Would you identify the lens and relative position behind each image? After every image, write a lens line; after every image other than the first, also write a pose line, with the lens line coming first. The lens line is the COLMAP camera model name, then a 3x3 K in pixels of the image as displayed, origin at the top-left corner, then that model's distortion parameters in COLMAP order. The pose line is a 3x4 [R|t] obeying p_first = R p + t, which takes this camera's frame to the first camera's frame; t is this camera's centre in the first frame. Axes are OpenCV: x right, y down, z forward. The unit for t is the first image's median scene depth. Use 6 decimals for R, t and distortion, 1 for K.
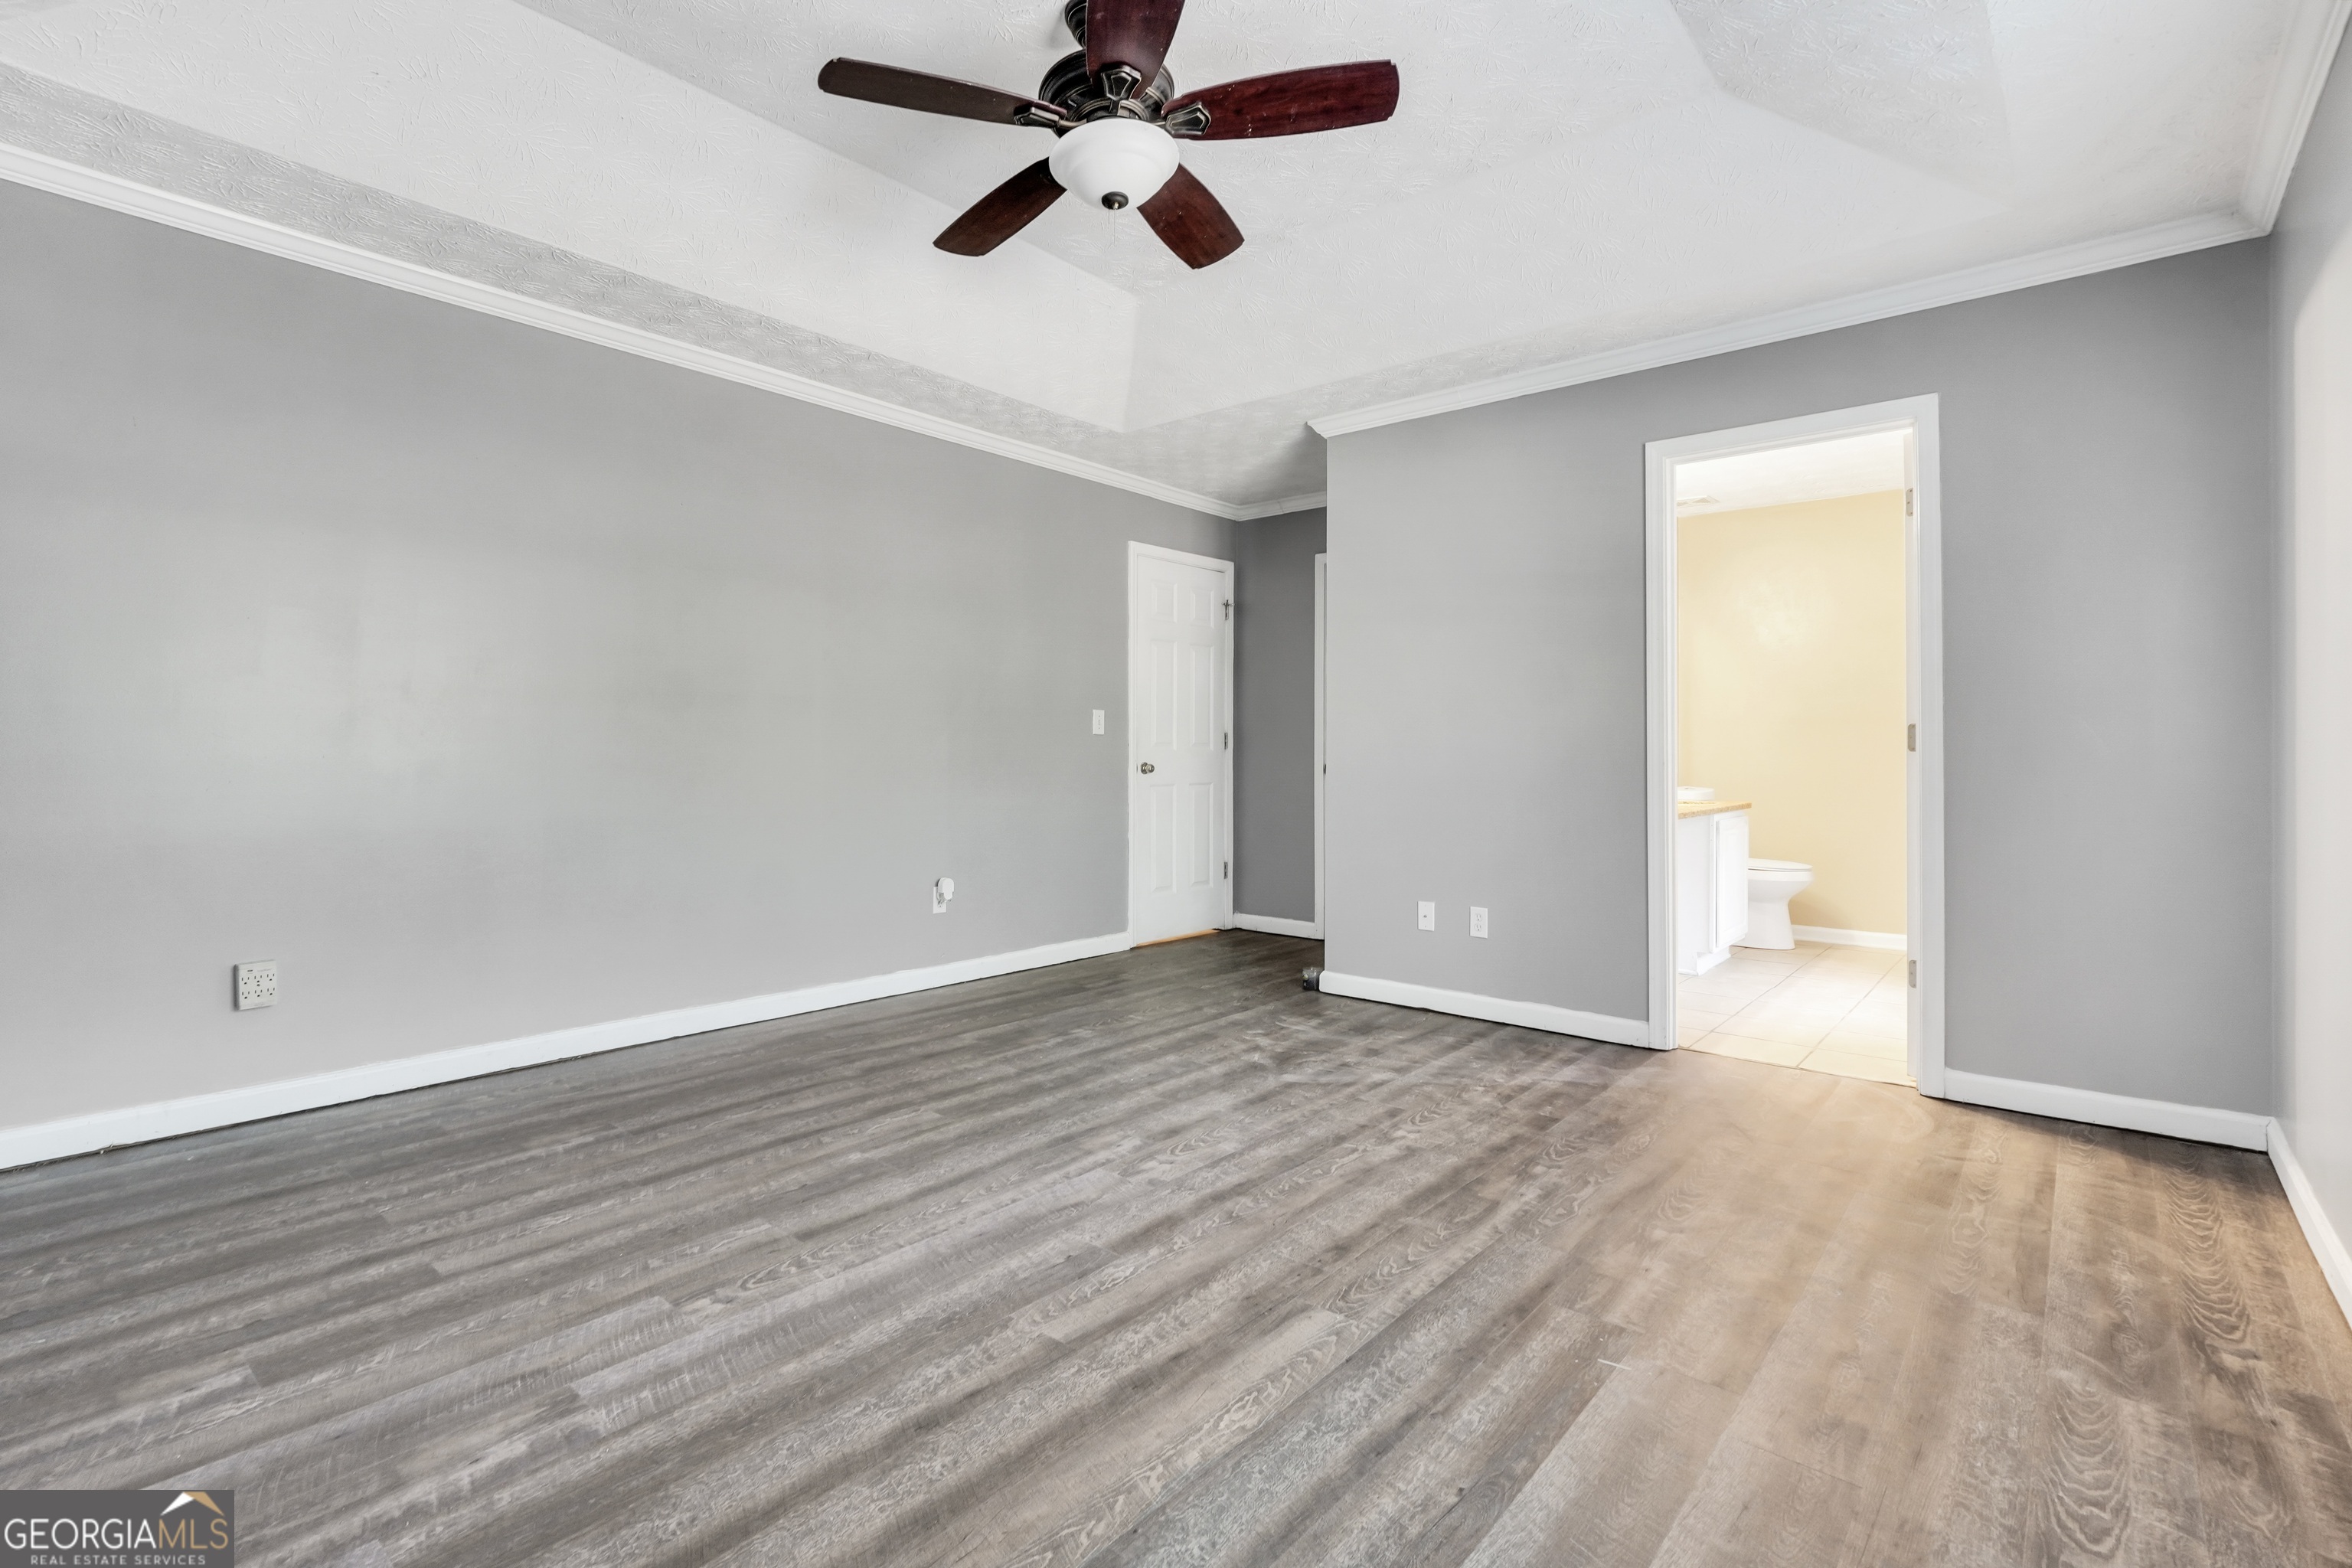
lens RADIAL K [[1094.4, 0, 1153.5], [0, 1094.4, 776.4], [0, 0, 1]] dist [-0.001839, 0.000645]
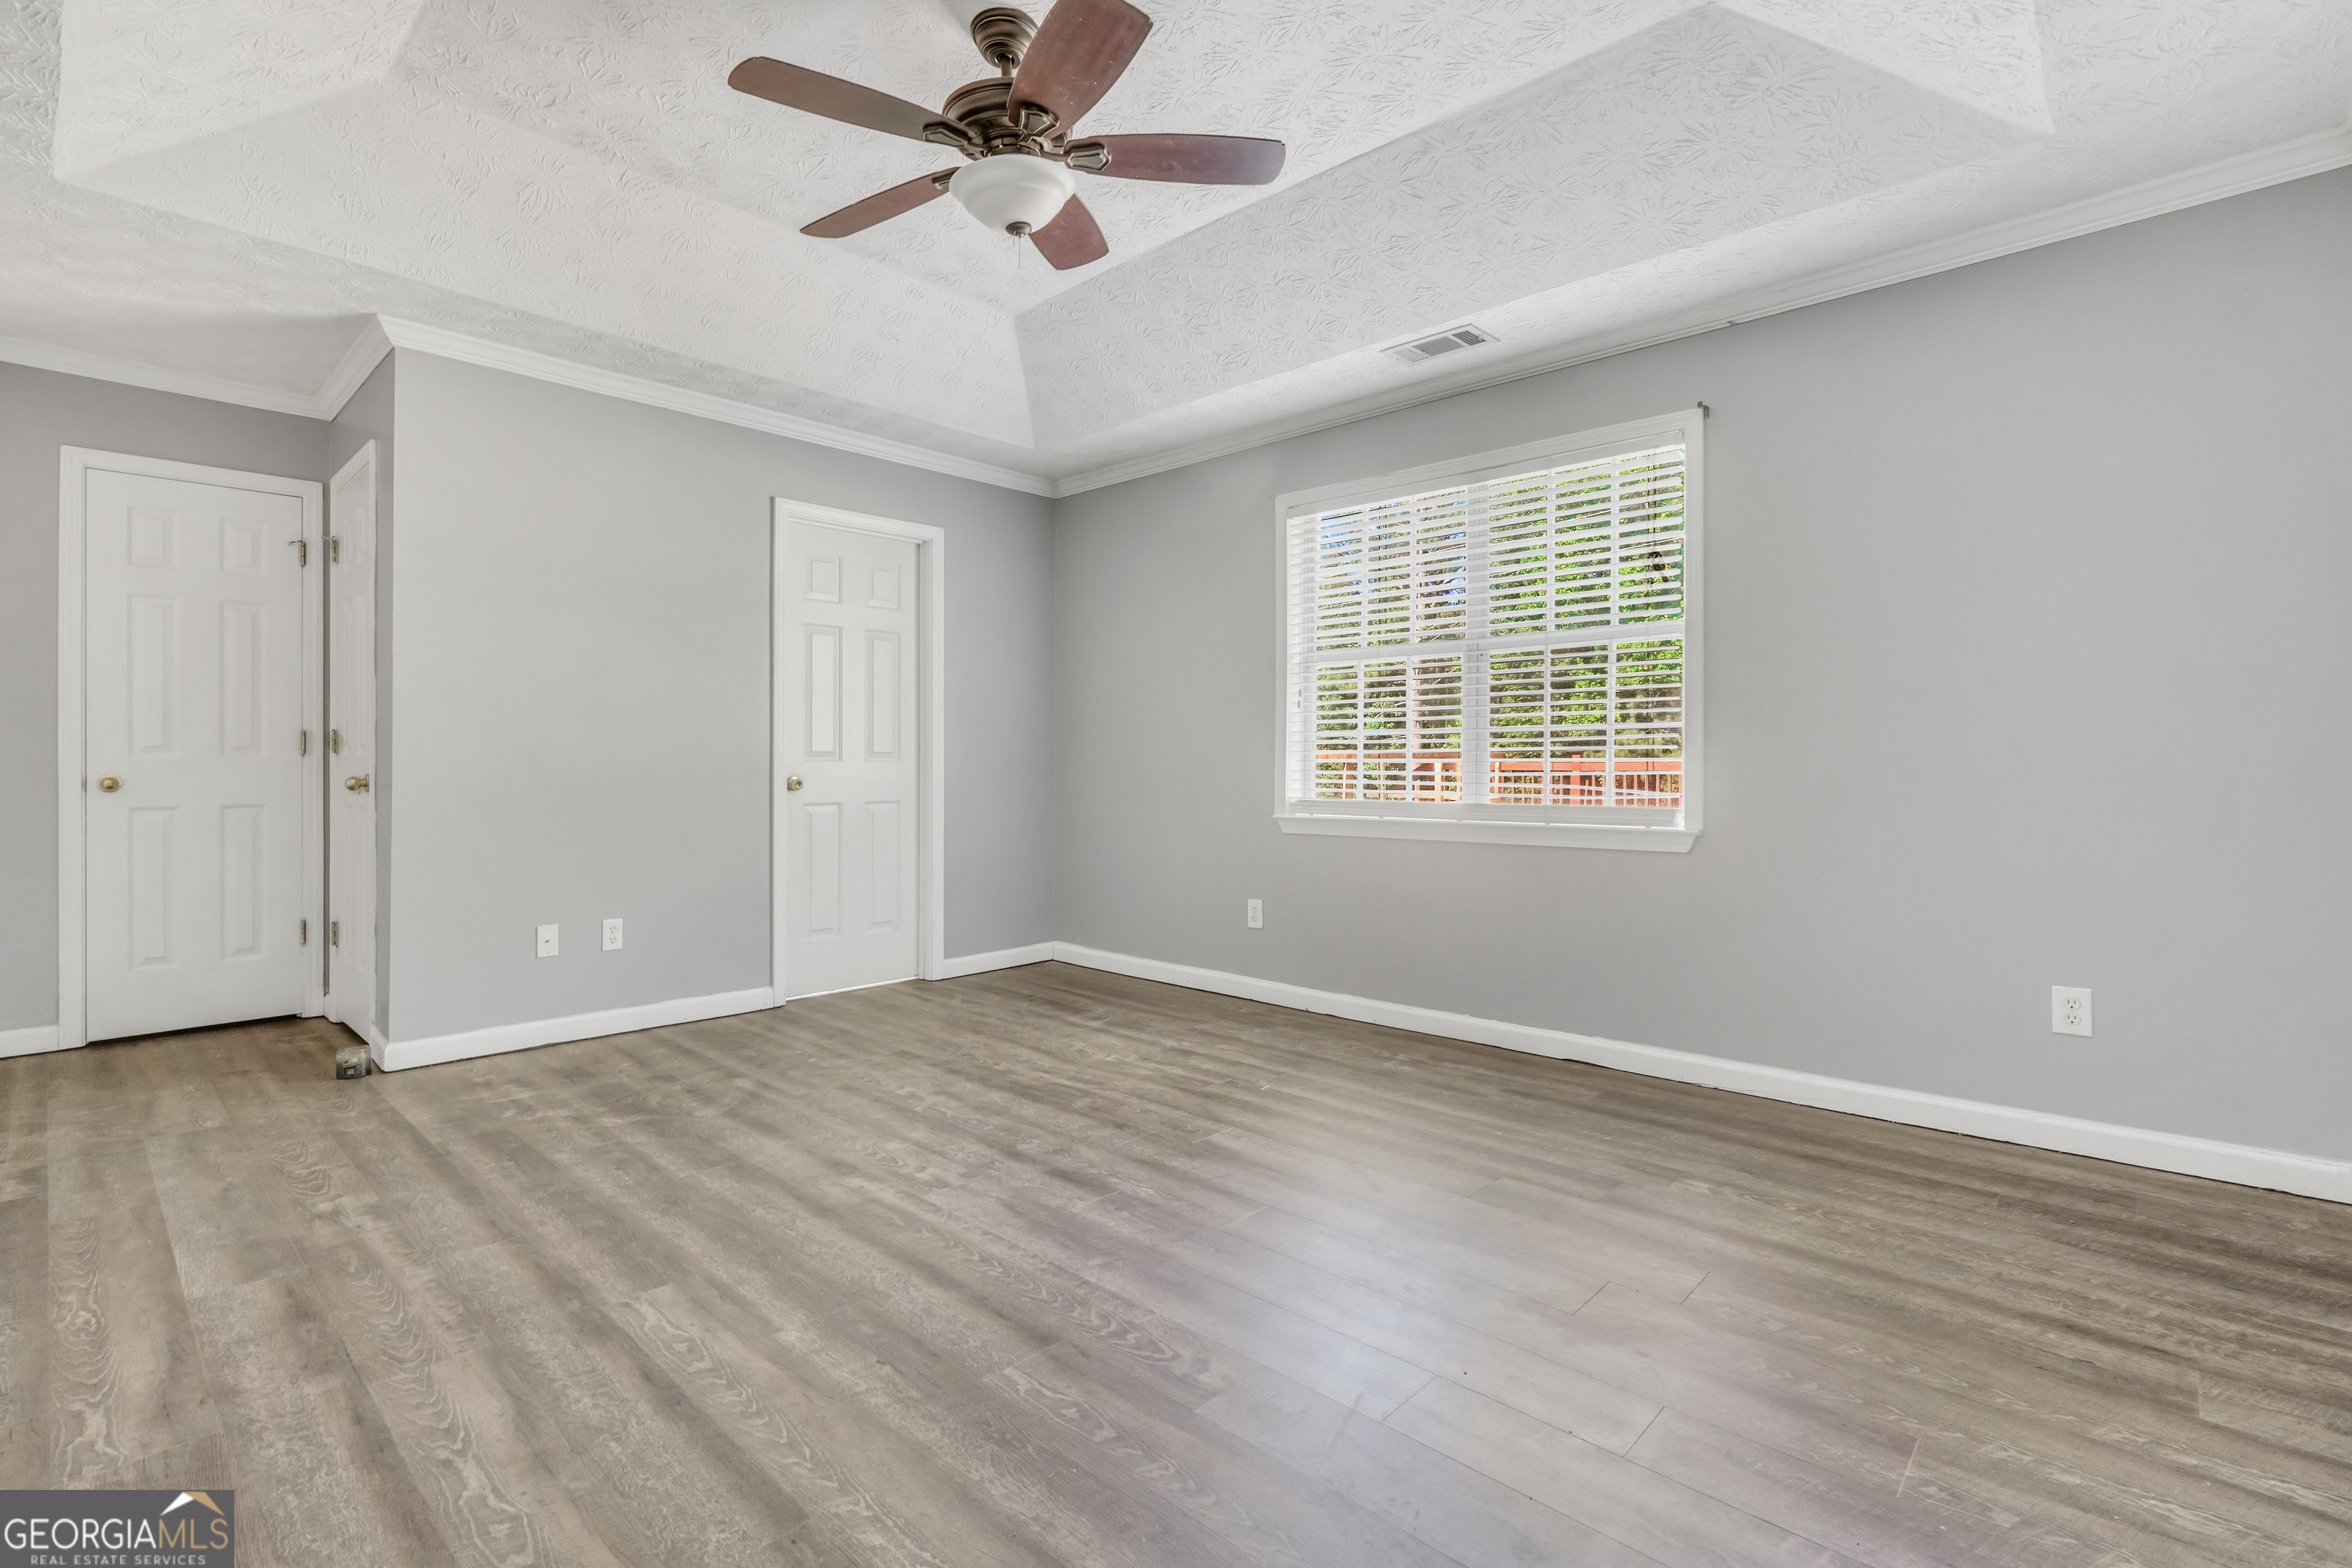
lens RADIAL K [[1066.7, 0, 1134.5], [0, 1066.7, 771.1], [0, 0, 1]] dist [-0.001736, 0.000884]
pose [[0.064904, -0.010716, 0.997834, -0.959575], [0.018934, 0.999776, 0.009505, -0.017262], [-0.997712, 0.018276, 0.065092, 0.746853]]
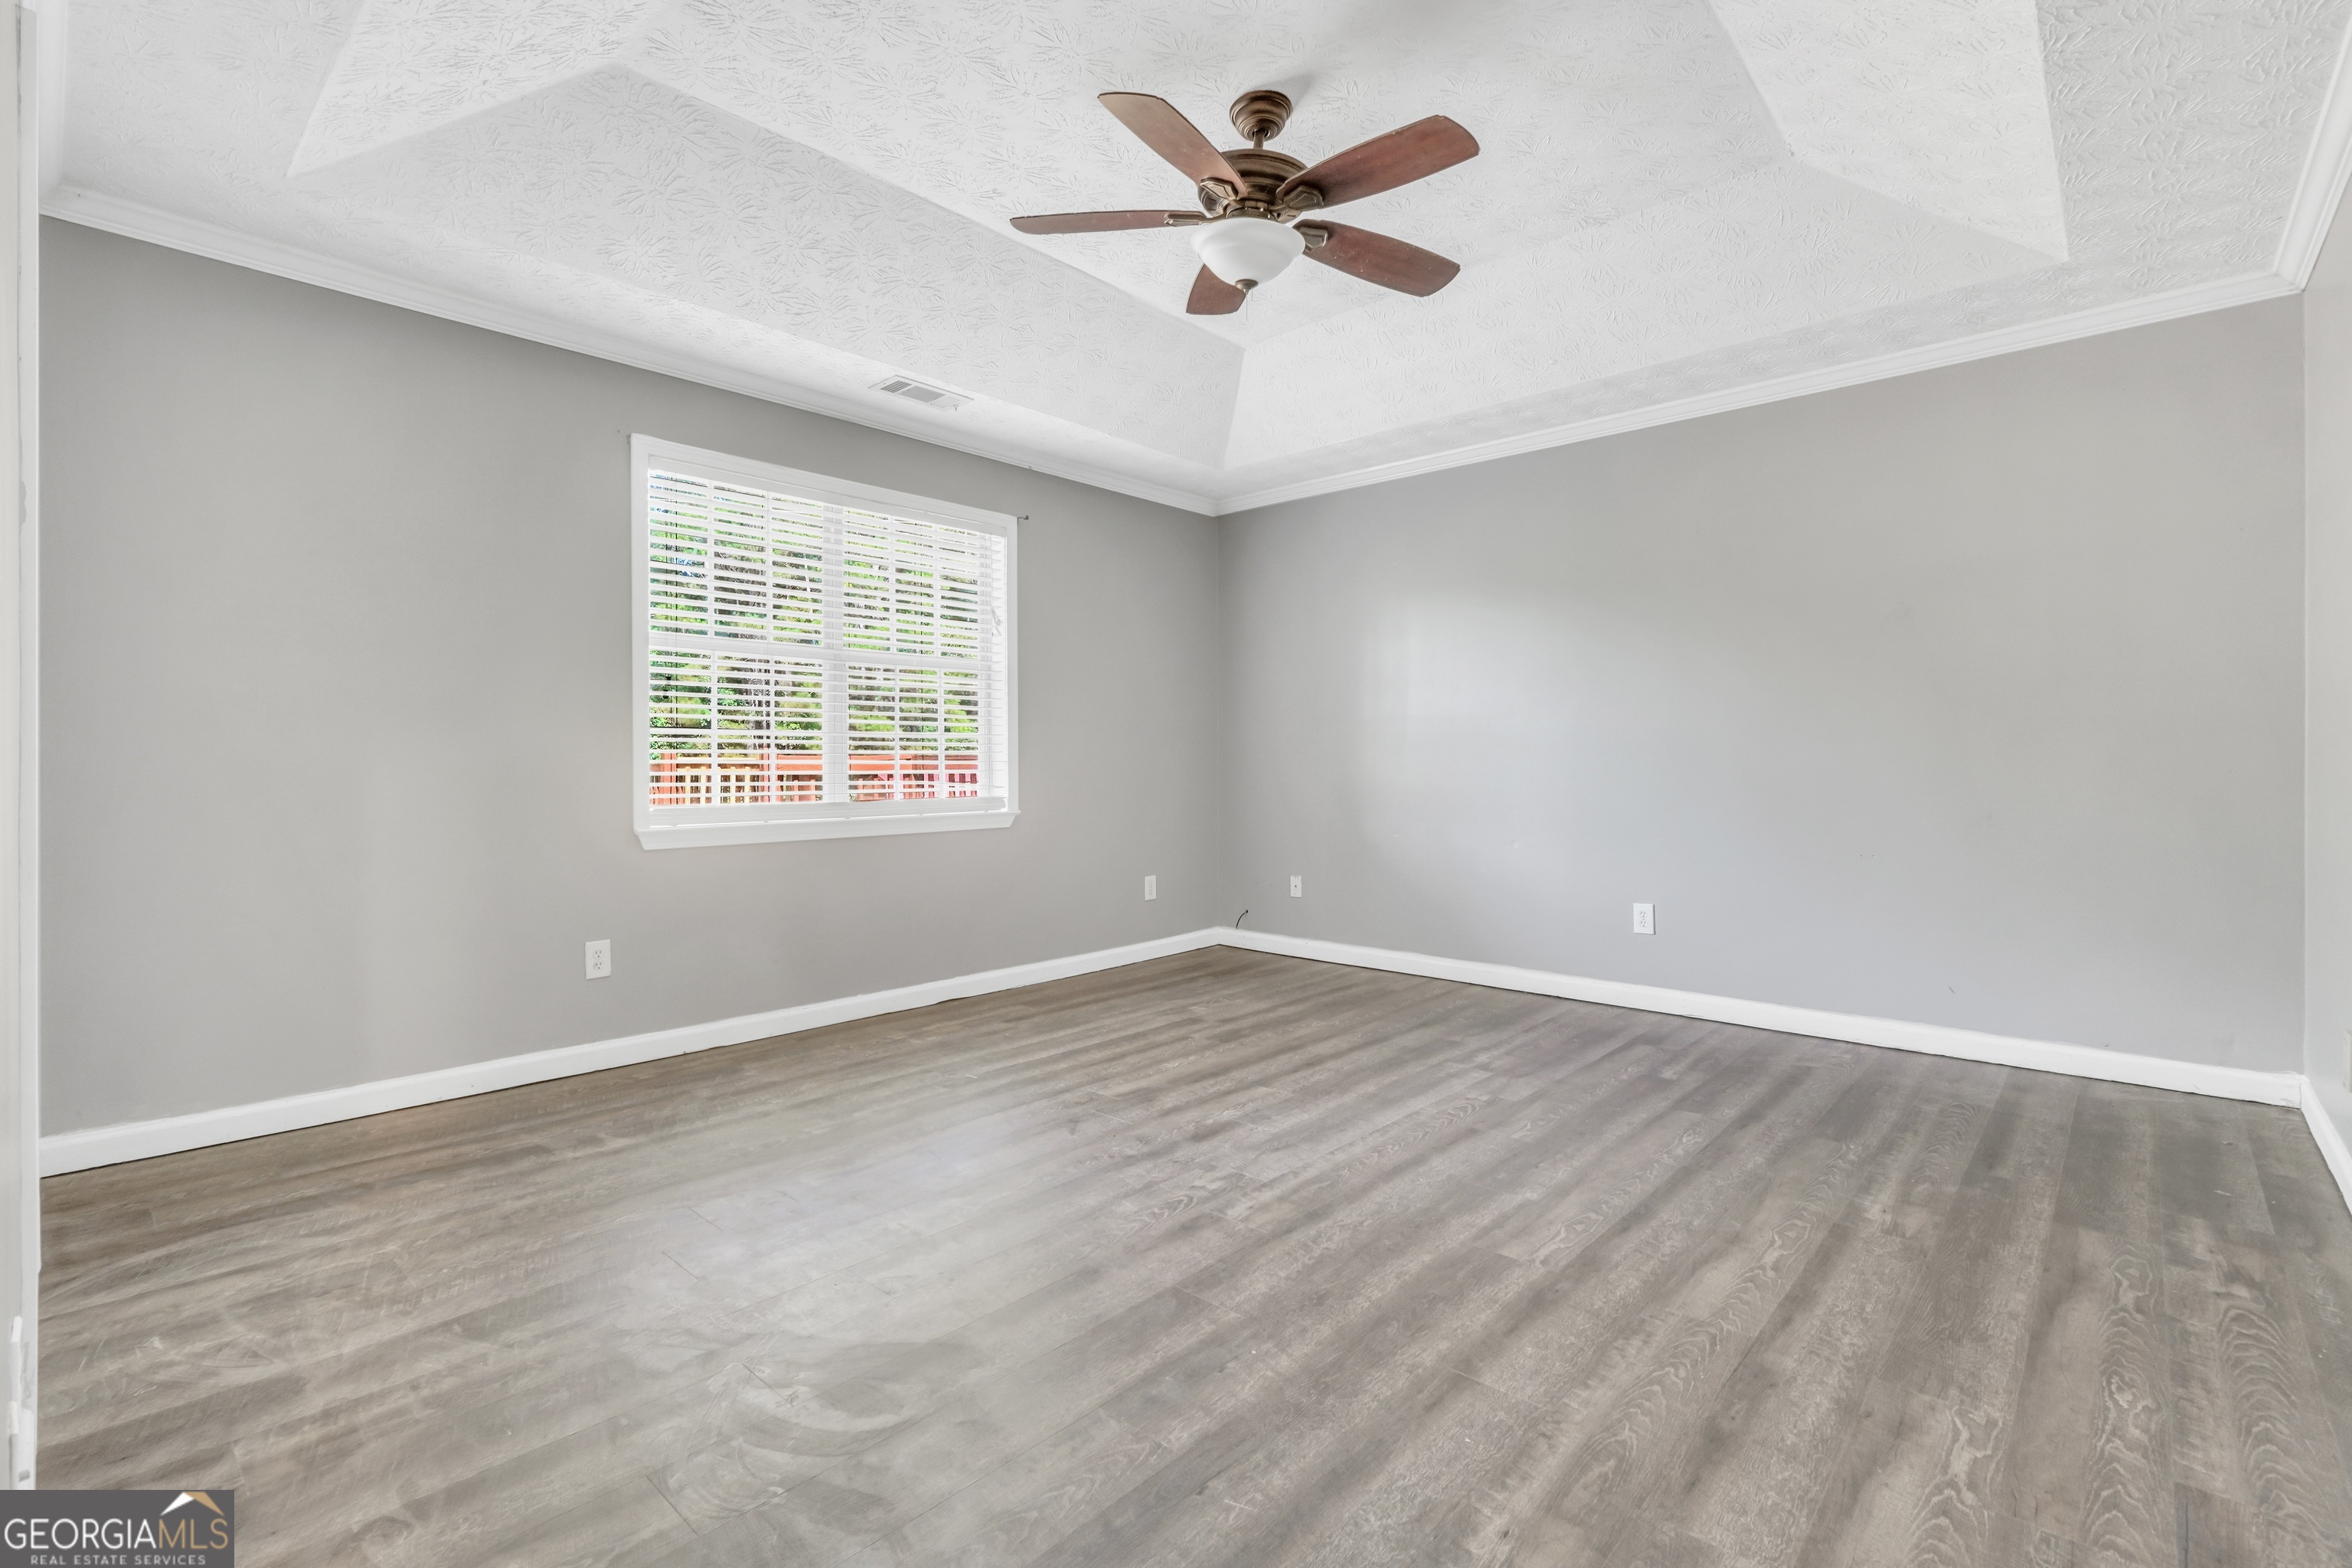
lens RADIAL K [[1064.3, 0, 1159.3], [0, 1064.3, 775.2], [0, 0, 1]] dist [-0.007450, 0.000916]
pose [[-0.999242, -0.005384, 0.038559, 0.011717], [-0.004220, 0.999535, 0.030213, -0.038701], [-0.038704, 0.030027, -0.998799, 1.954456]]
